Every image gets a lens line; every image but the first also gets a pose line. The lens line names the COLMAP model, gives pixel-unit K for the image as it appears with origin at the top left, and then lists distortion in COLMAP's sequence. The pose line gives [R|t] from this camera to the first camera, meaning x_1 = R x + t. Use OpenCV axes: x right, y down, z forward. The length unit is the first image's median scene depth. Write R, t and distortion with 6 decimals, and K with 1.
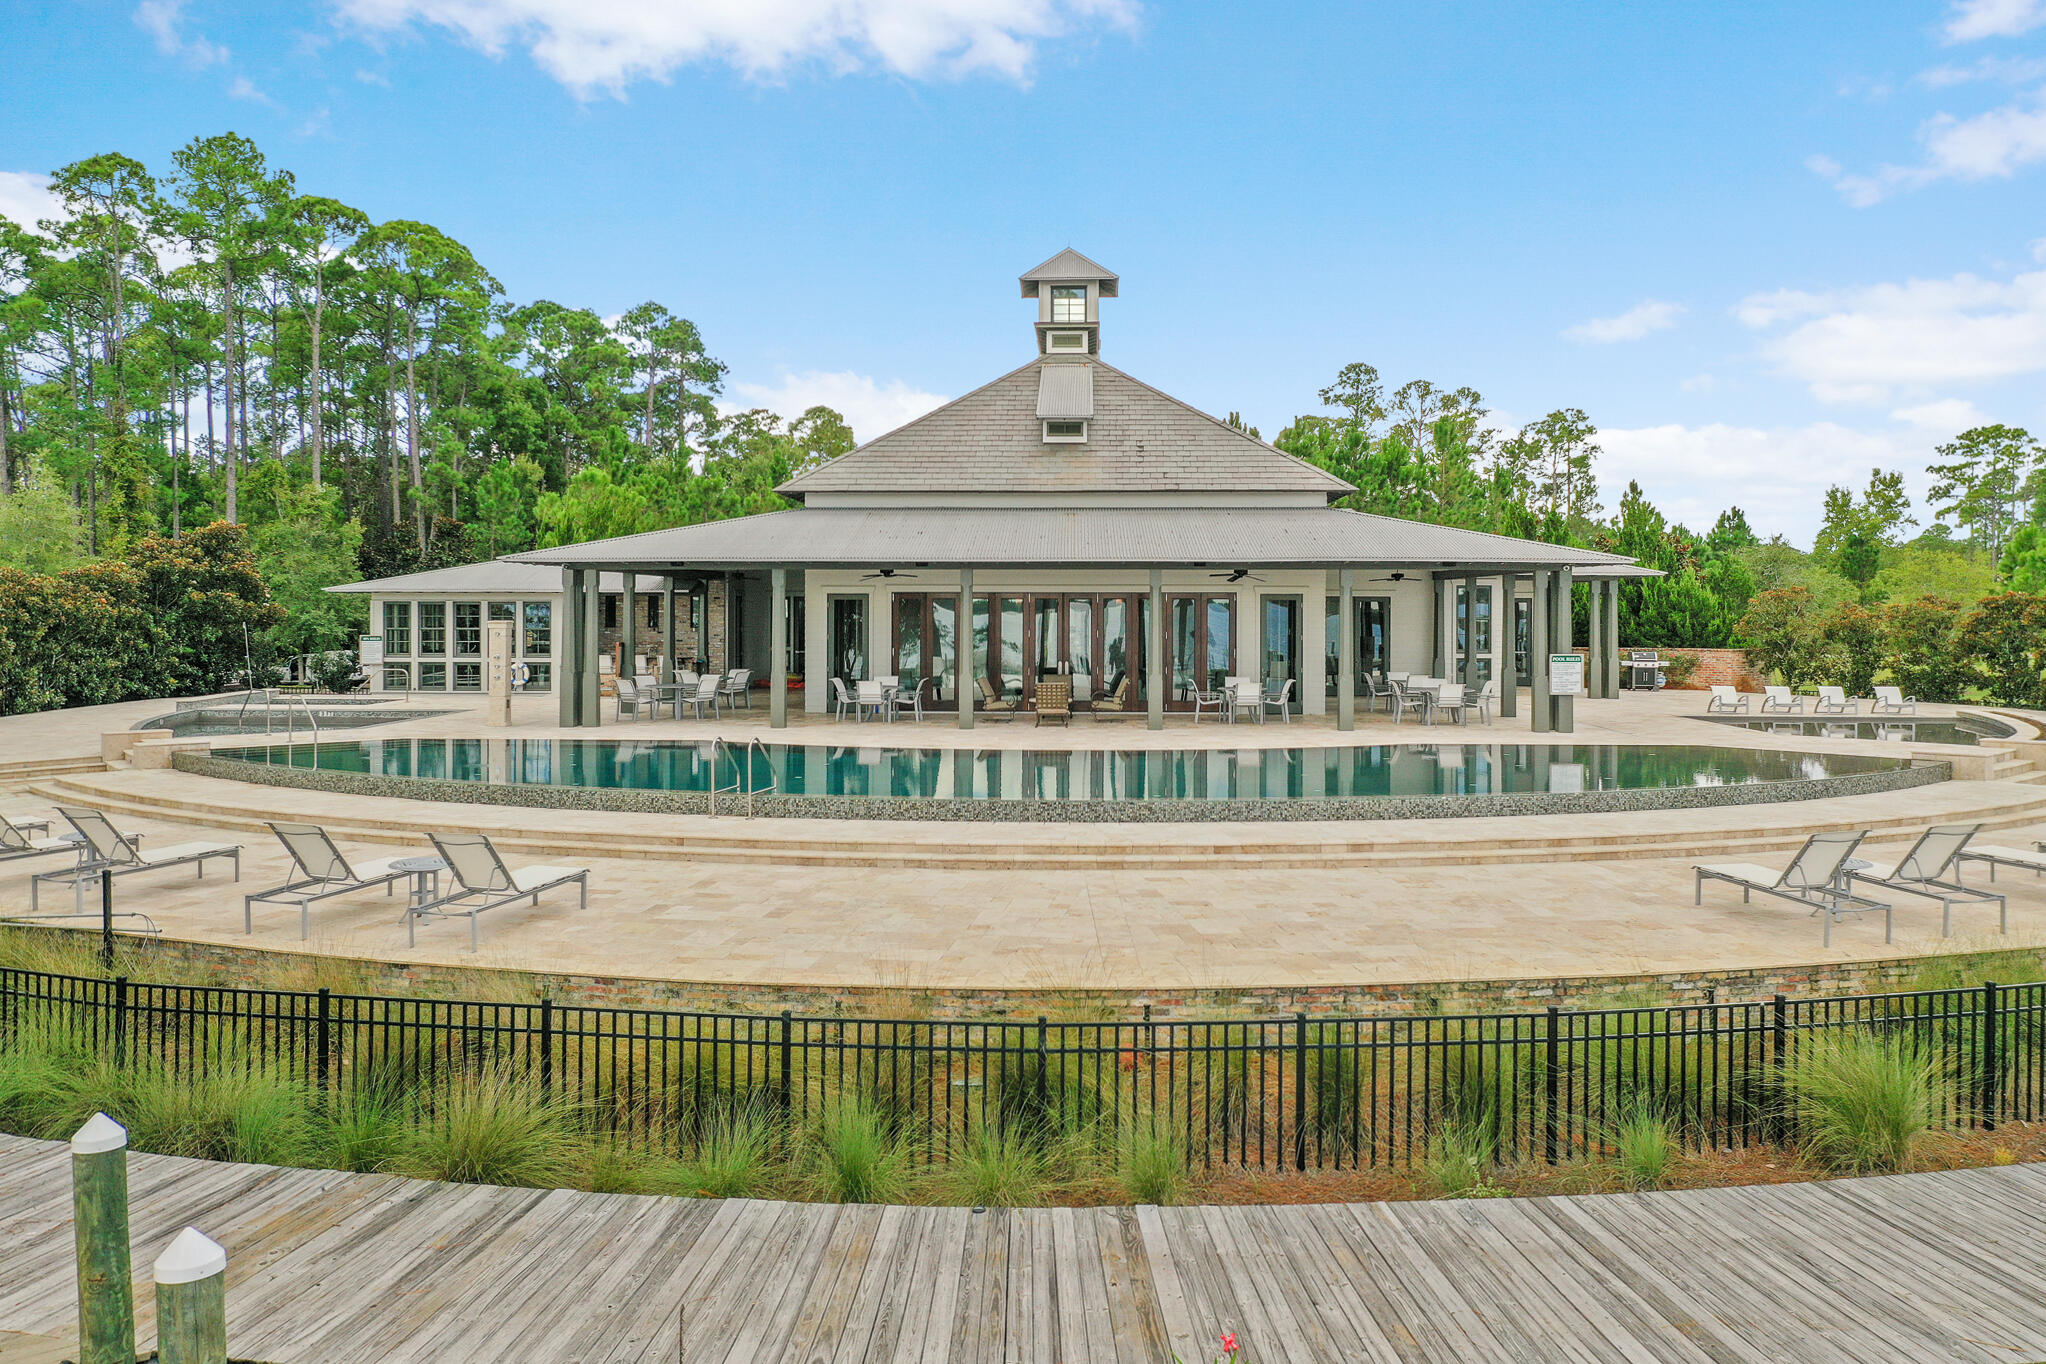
lens RADIAL K [[1624.0, 0, 1022.3], [0, 1624.0, 606.5], [0, 0, 1]] dist [-0.010299, 0.003765]
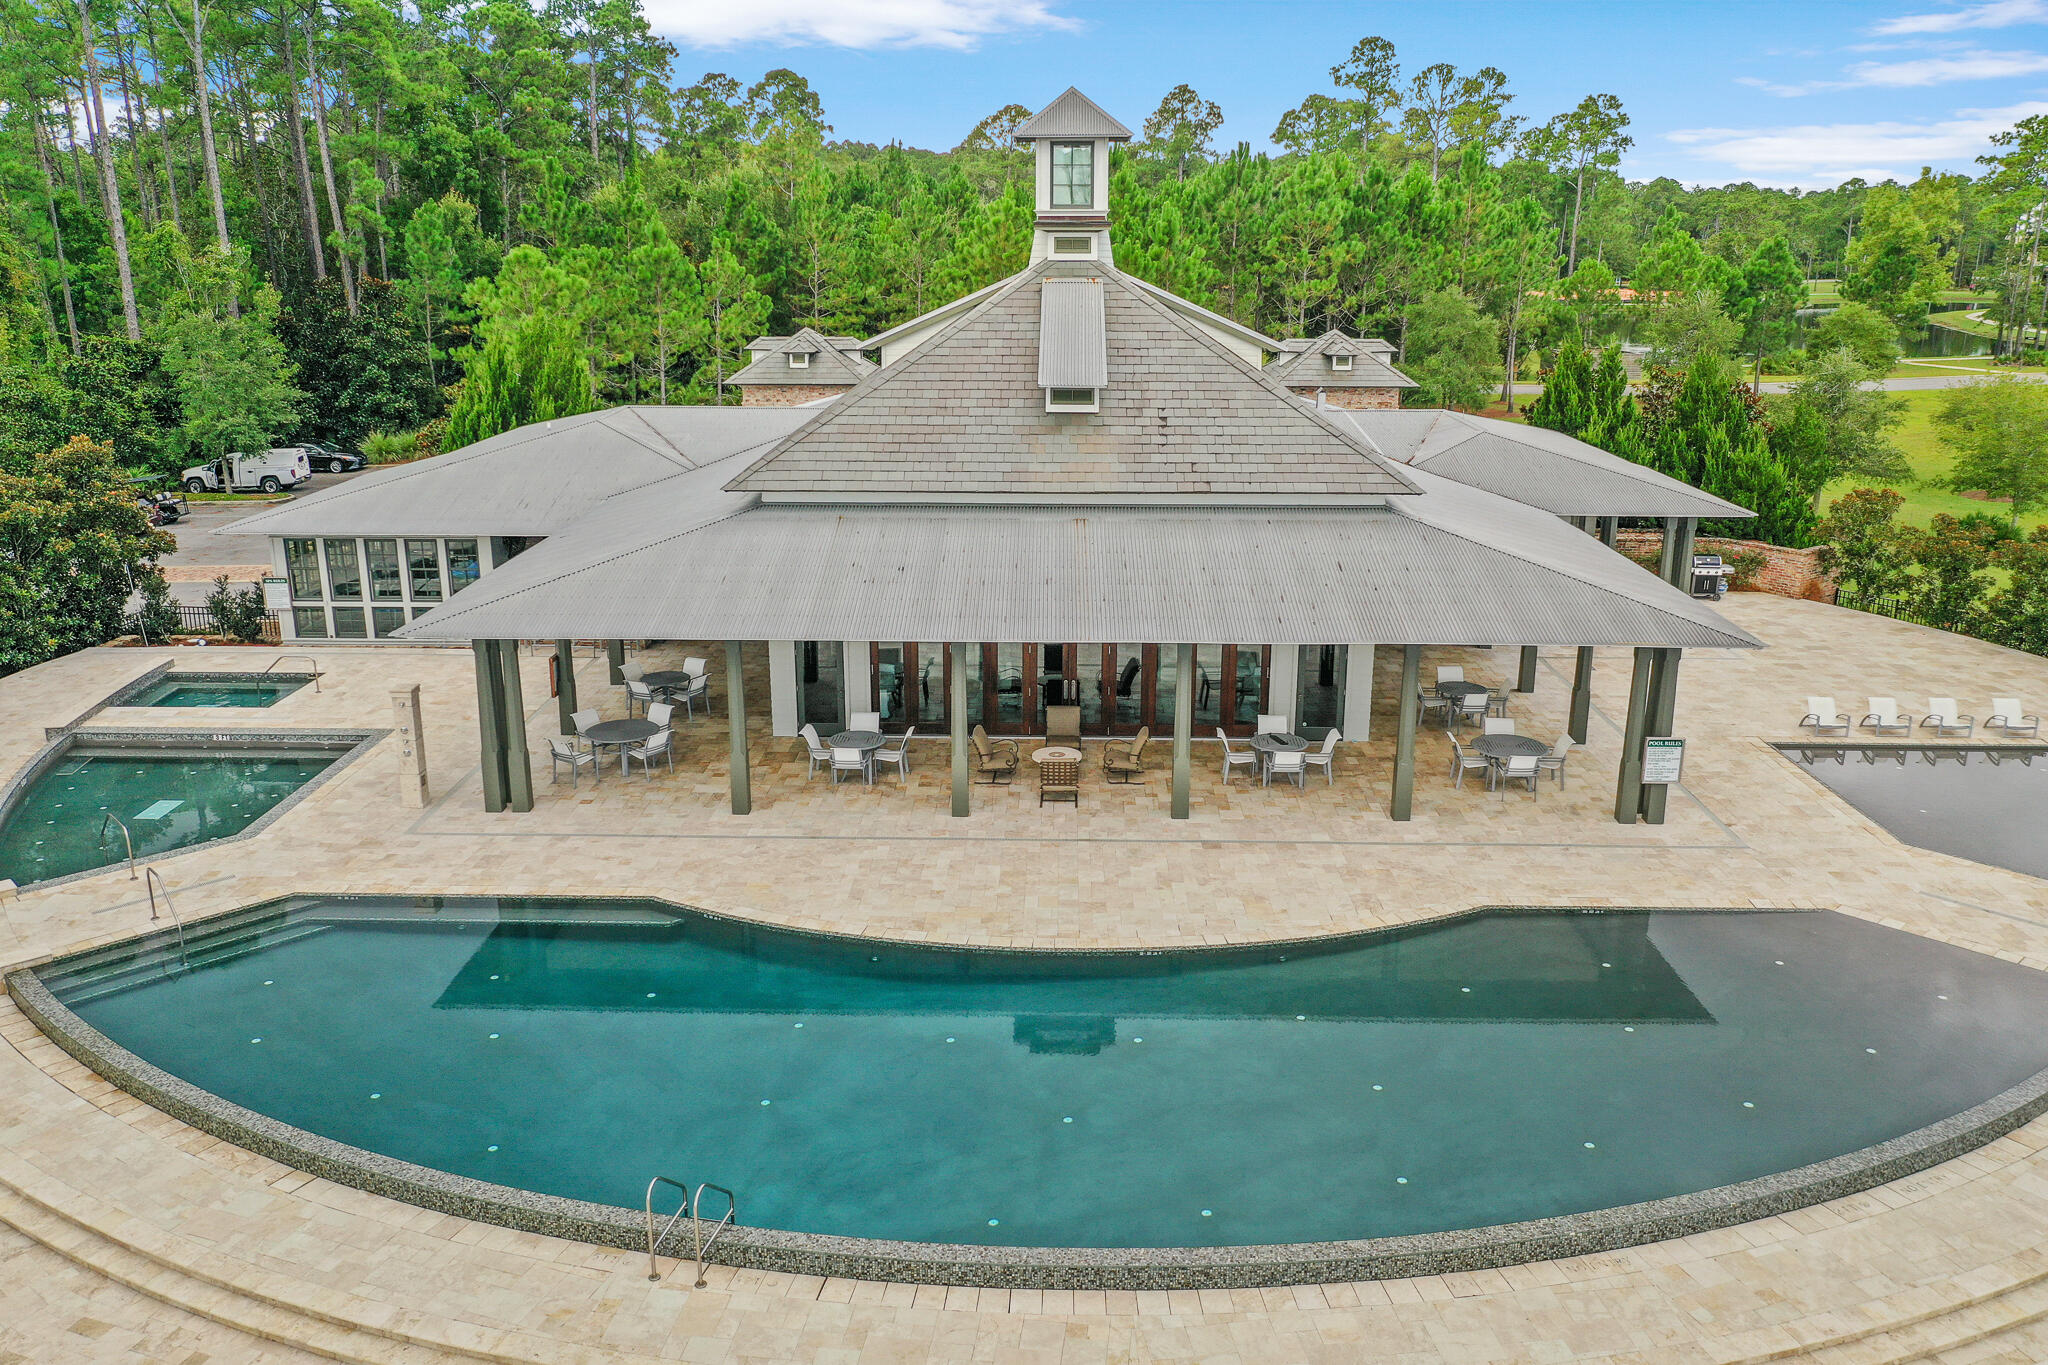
lens RADIAL K [[1598.5, 0, 1024.0], [0, 1598.5, 682.5], [0, 0, 1]] dist [-0.006834, -0.001599]
pose [[0.999892, -0.004725, 0.013933, -0.008157], [0.000668, 0.960626, 0.277844, -0.151165], [-0.014697, -0.277804, 0.960525, 0.136488]]
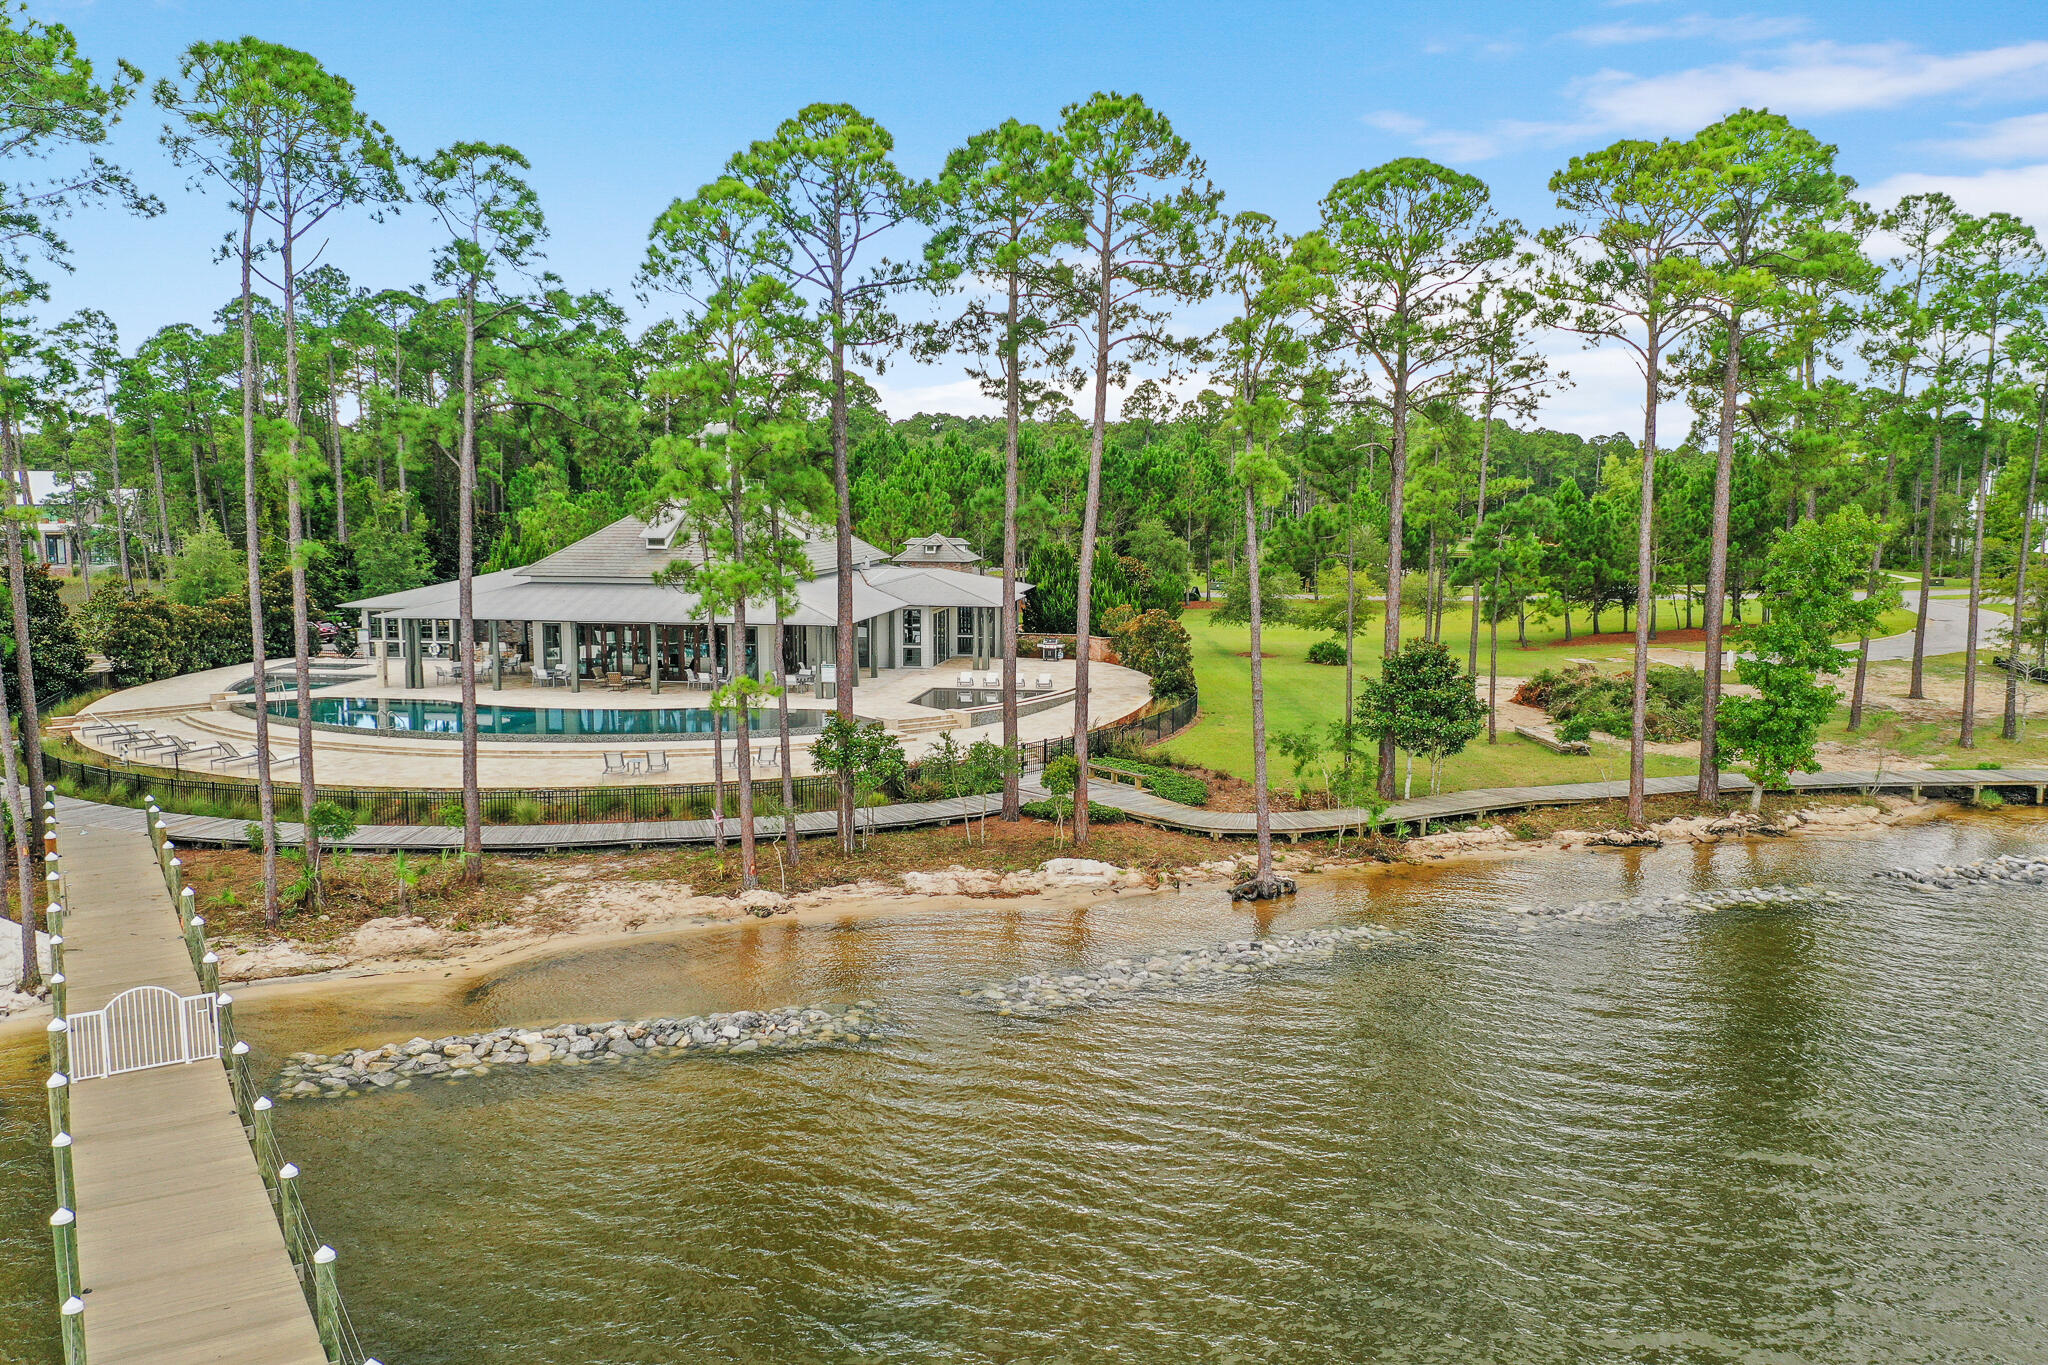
lens RADIAL K [[1598.5, 0, 1024.0], [0, 1598.5, 682.5], [0, 0, 1]] dist [-0.006834, -0.001599]
pose [[0.993181, 0.015295, -0.115575, 0.558494], [-0.000952, 0.992388, 0.123147, -0.140902], [0.116578, -0.122197, 0.985635, -0.739778]]
